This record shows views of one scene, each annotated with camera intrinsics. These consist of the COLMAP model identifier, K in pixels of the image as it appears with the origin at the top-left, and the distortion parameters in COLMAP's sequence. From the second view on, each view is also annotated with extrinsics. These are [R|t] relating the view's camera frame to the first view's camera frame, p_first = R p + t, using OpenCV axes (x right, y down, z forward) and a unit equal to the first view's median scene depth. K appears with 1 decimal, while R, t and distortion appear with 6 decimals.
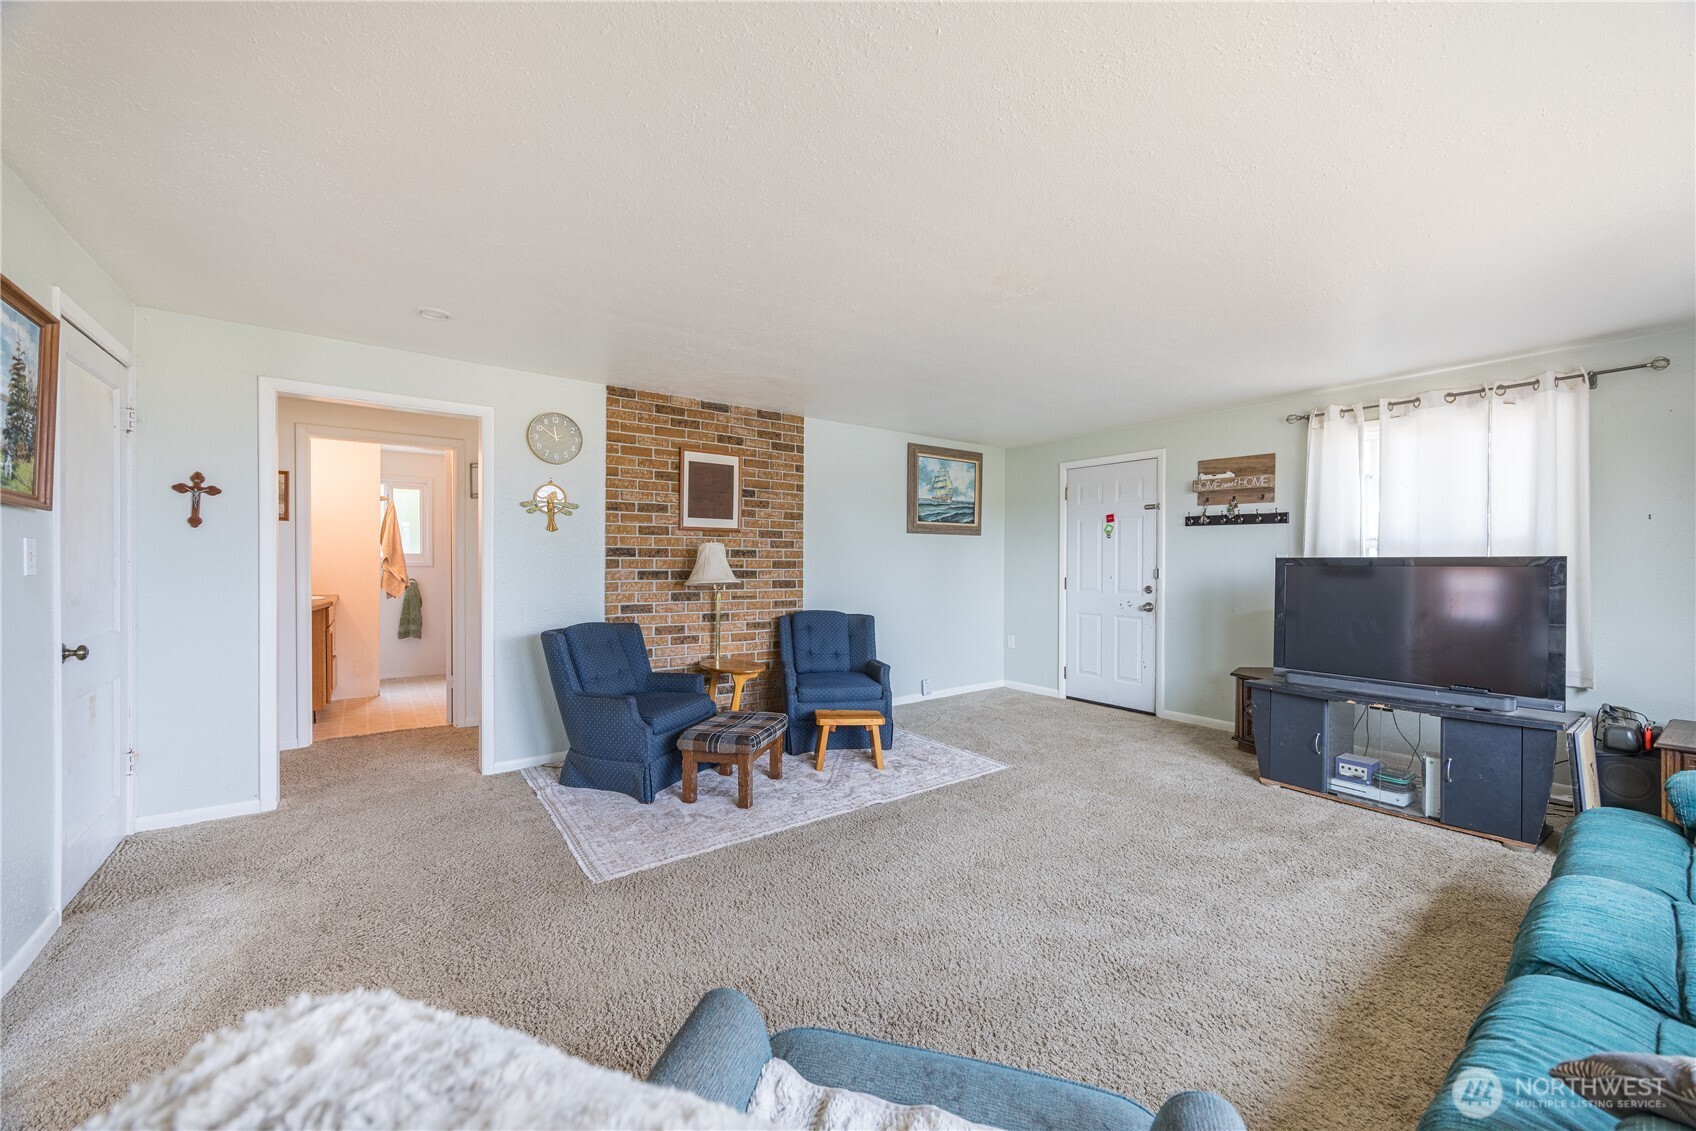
lens RADIAL K [[647.5, 0, 841.5], [0, 647.5, 562.8], [0, 0, 1]] dist [0.000018, -0.000901]
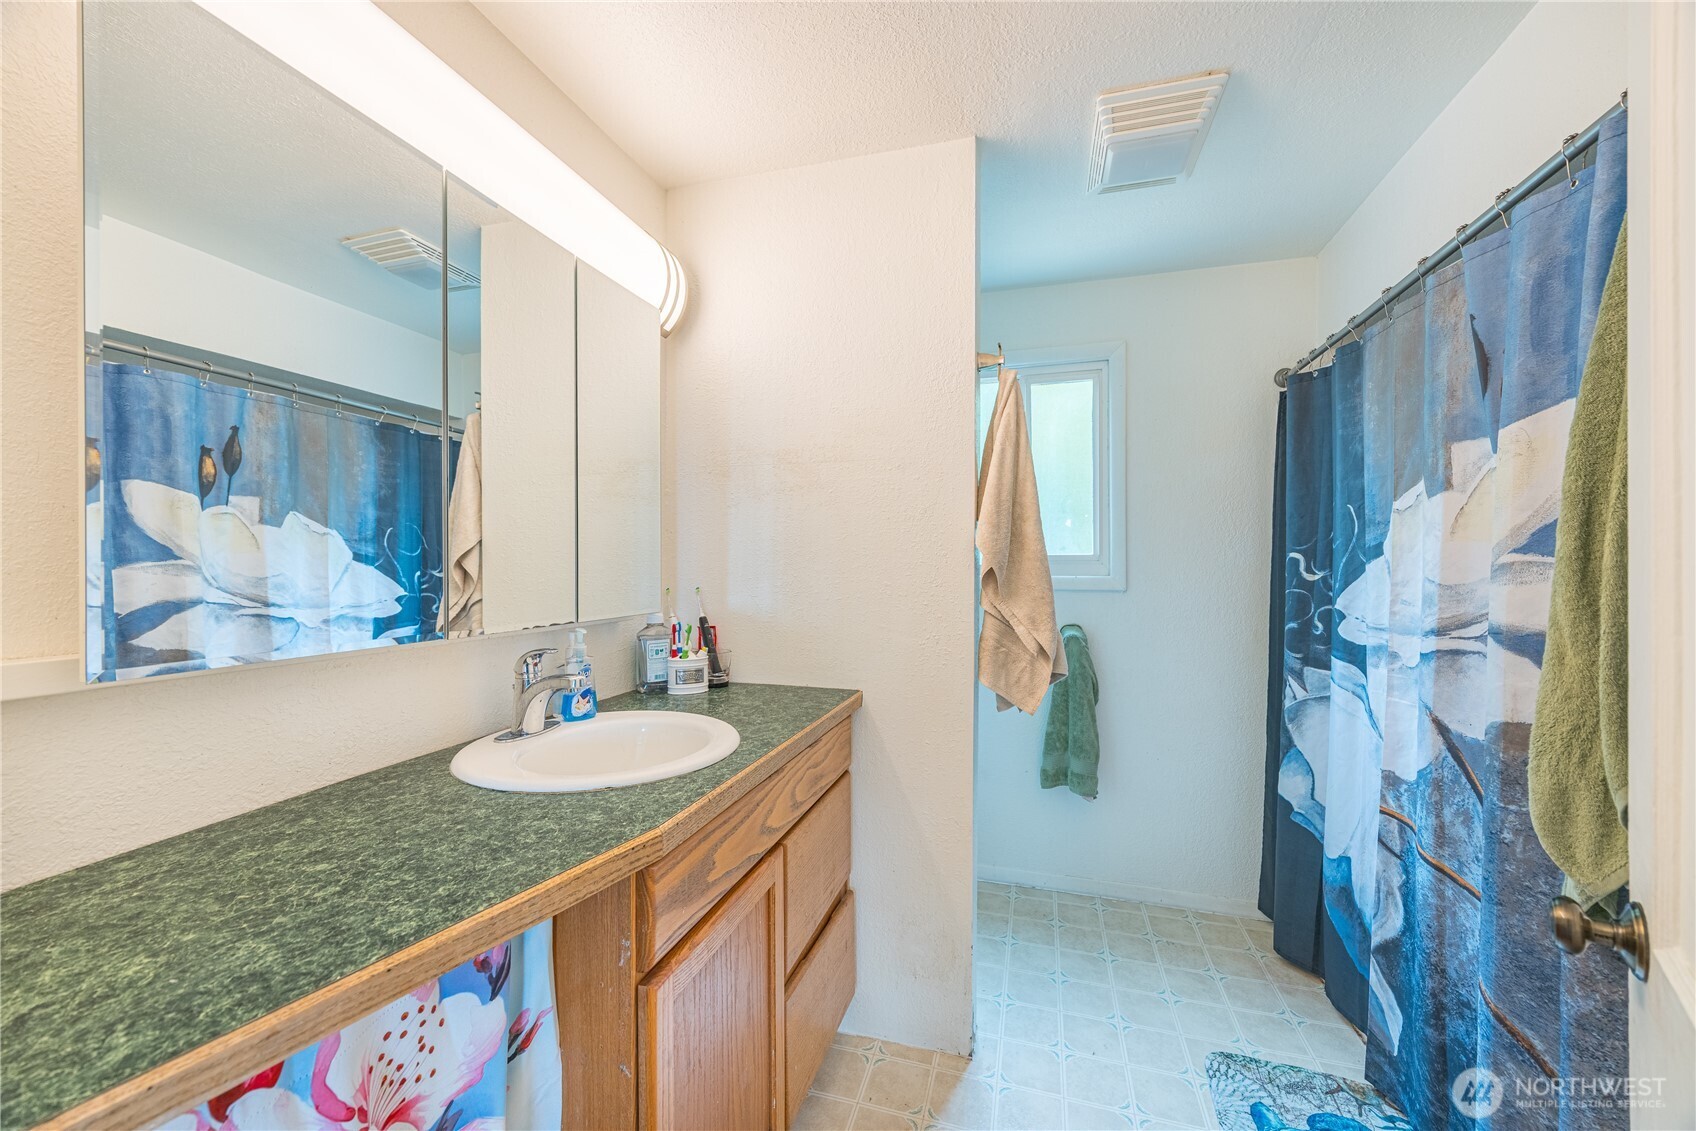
lens RADIAL K [[647.5, 0, 849.1], [0, 647.5, 566.6], [0, 0, 1]] dist [0.000018, -0.000901]
pose [[0.607624, -0.000511, -0.794225, -0.494722], [-0.001676, 0.999997, -0.001925, -0.007435], [0.794223, 0.002501, 0.607621, 0.744659]]
